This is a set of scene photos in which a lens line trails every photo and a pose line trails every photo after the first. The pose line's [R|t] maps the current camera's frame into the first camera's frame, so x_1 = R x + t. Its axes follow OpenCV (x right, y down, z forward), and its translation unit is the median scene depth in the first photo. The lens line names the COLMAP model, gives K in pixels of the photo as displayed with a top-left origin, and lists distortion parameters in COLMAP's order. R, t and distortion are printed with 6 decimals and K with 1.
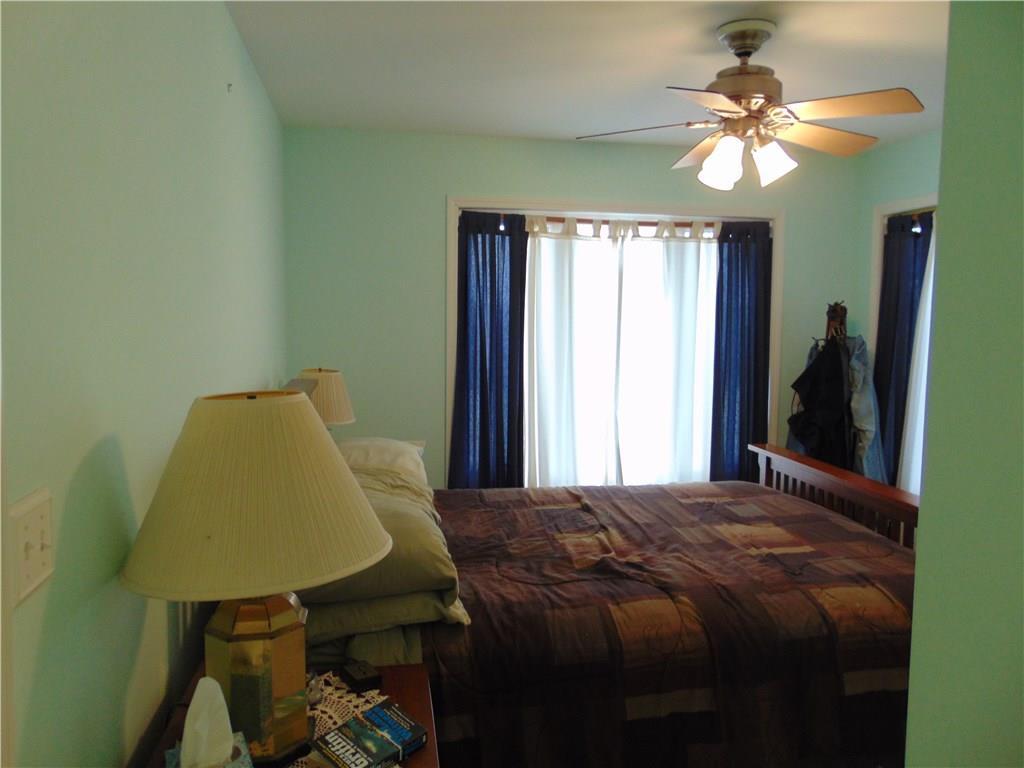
lens RADIAL K [[767.3, 0, 517.6], [0, 767.3, 385.5], [0, 0, 1]] dist [-0.029423, 0.069649]
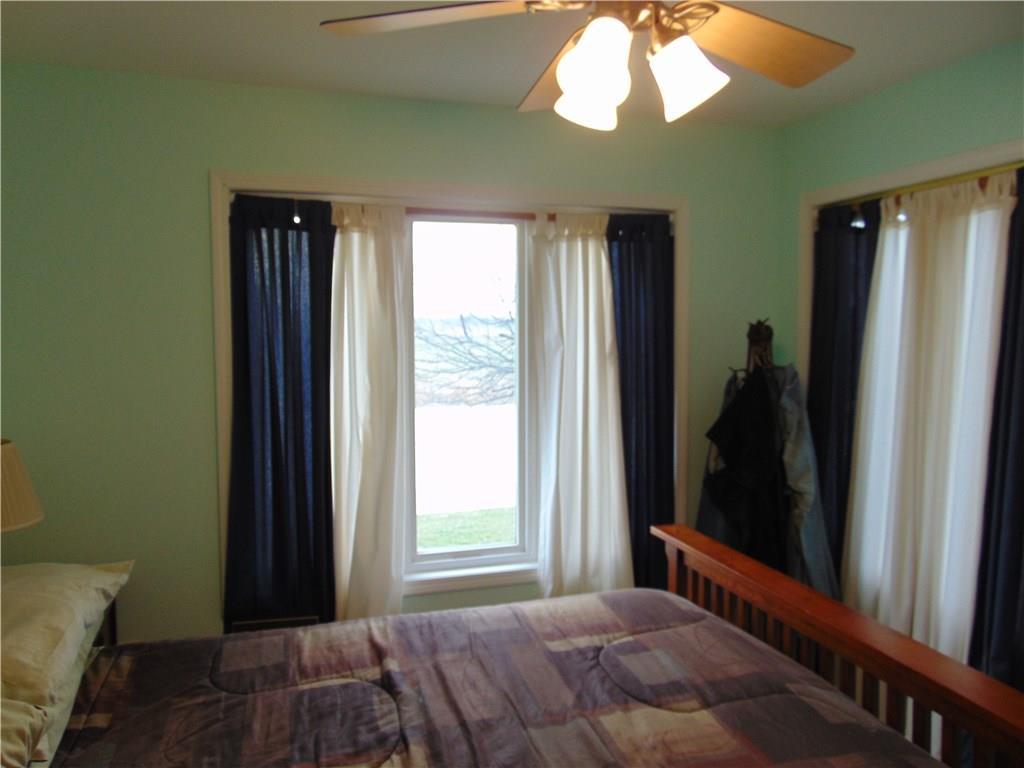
lens RADIAL K [[767.3, 0, 509.5], [0, 767.3, 384.0], [0, 0, 1]] dist [-0.029423, 0.069649]
pose [[0.992774, -0.021477, 0.118061, 0.086033], [0.023635, 0.999578, -0.016911, -0.040786], [-0.117648, 0.019579, 0.992862, 0.293068]]
